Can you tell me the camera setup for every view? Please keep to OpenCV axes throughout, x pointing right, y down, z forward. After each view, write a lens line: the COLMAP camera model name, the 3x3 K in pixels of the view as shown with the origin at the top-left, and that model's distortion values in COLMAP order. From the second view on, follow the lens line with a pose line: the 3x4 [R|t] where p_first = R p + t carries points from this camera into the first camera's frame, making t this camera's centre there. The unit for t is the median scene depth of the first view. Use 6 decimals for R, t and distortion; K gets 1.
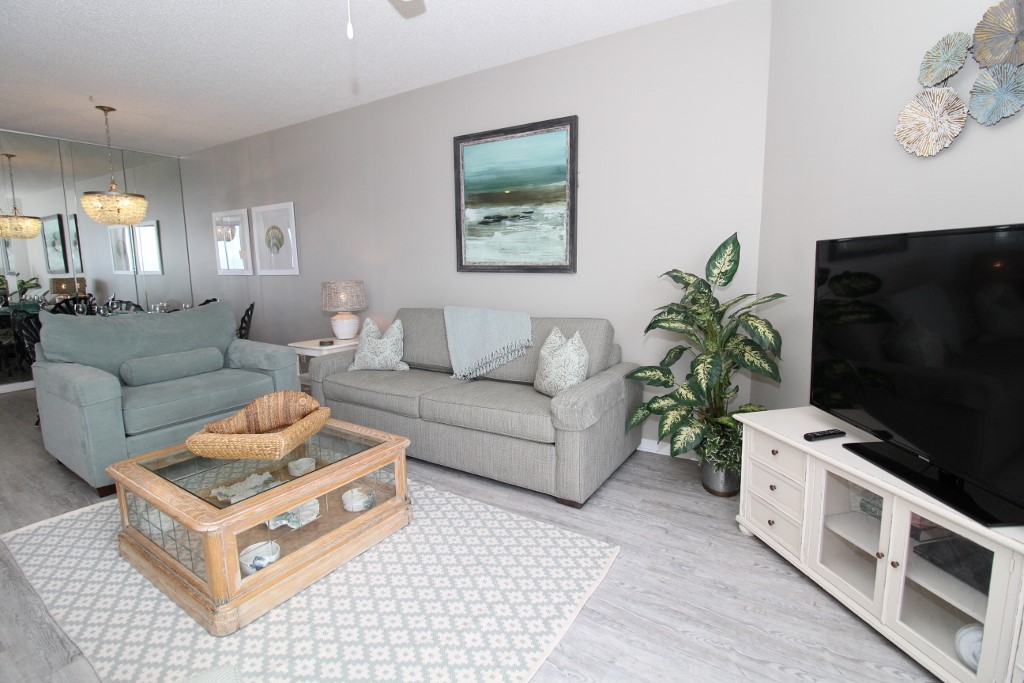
lens RADIAL K [[474.8, 0, 510.8], [0, 474.8, 327.8], [0, 0, 1]] dist [0.001163, -0.000305]
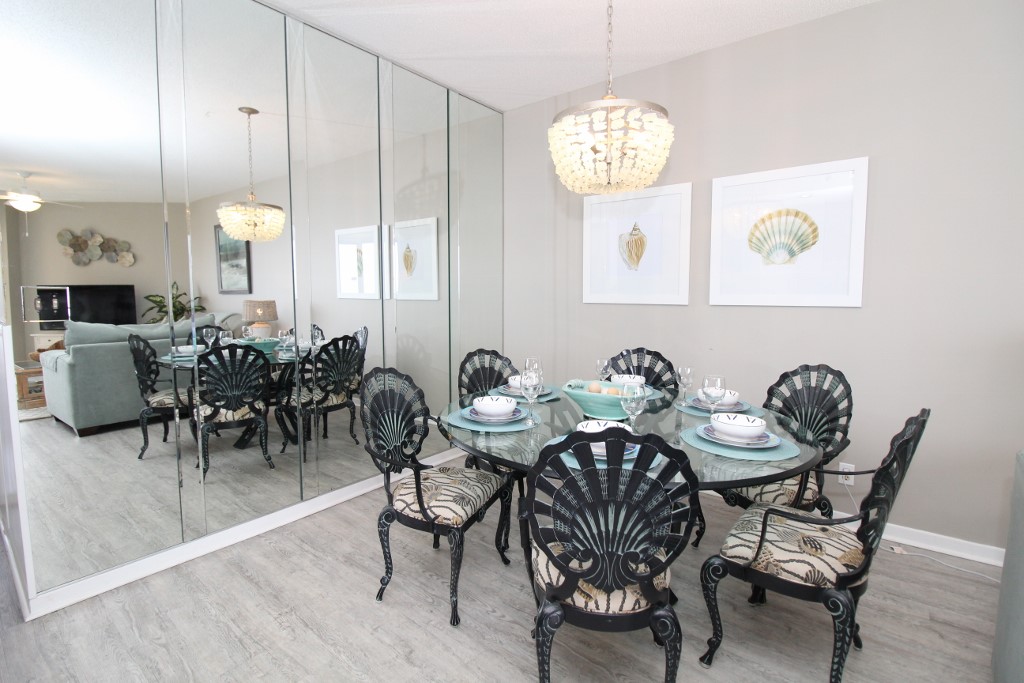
lens RADIAL K [[491.4, 0, 510.6], [0, 491.4, 330.6], [0, 0, 1]] dist [0.000786, 0.000171]
pose [[0.993413, 0.029687, -0.110674, -0.310462], [-0.035683, 0.997978, -0.052596, -0.020784], [0.108889, 0.056199, 0.992464, 0.196772]]
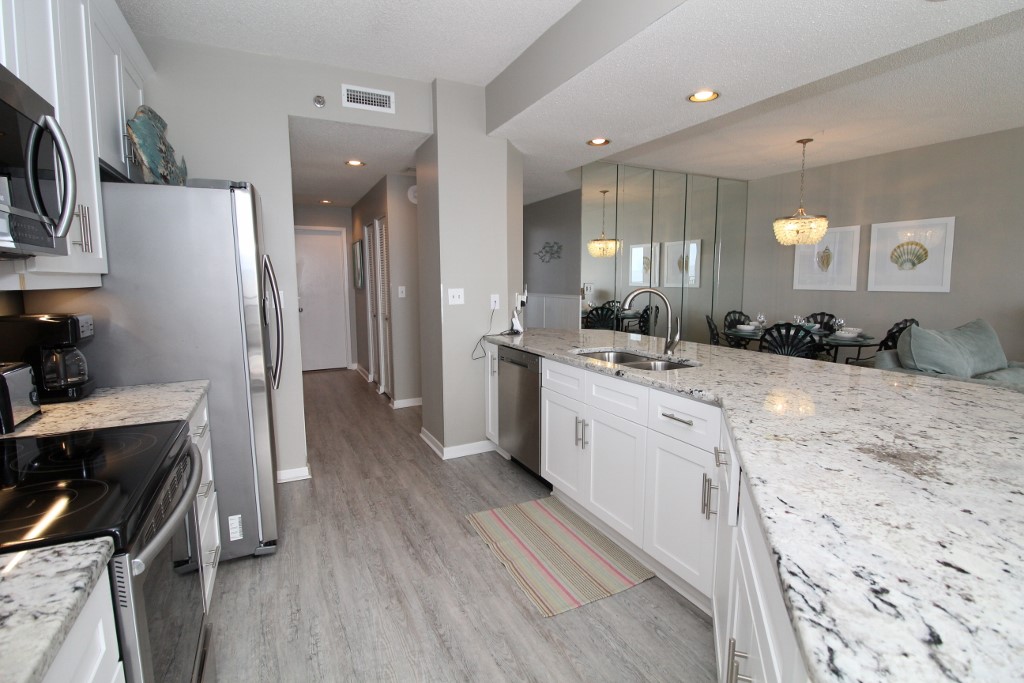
lens RADIAL K [[491.4, 0, 510.6], [0, 491.4, 330.6], [0, 0, 1]] dist [0.000786, 0.000171]
pose [[0.863567, 0.070643, -0.499260, -0.295667], [-0.080568, 0.996748, 0.001677, 0.013739], [0.497755, 0.038776, 0.866450, -0.116683]]
